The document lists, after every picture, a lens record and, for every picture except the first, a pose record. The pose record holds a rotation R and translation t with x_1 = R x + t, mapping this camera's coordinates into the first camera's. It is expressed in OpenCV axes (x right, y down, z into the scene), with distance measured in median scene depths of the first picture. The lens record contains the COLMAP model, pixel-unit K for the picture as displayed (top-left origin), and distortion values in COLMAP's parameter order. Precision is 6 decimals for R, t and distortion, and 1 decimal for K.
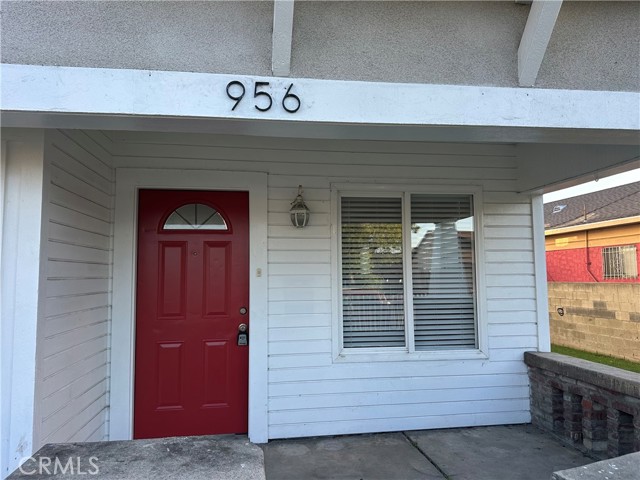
lens RADIAL K [[448.2, 0, 319.4], [0, 448.2, 240.2], [0, 0, 1]] dist [0.056663, -0.075474]
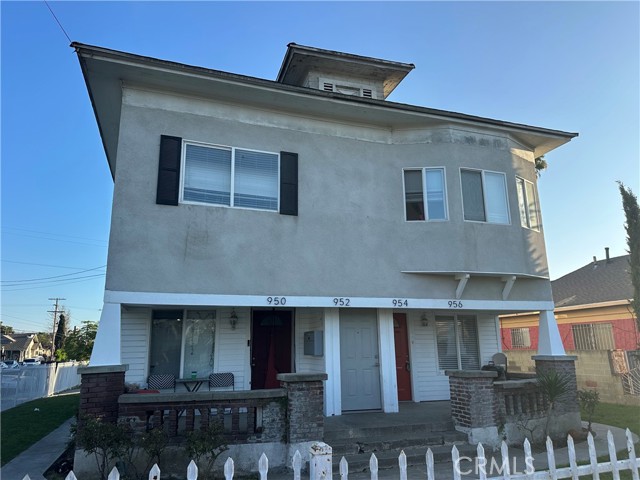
lens RADIAL K [[448.2, 0, 319.6], [0, 448.2, 241.2], [0, 0, 1]] dist [0.056663, -0.075474]
pose [[0.983432, 0.040223, 0.176759, -1.245204], [-0.012289, 0.987622, -0.156373, -0.111253], [-0.180861, 0.151610, 0.971753, -1.794043]]
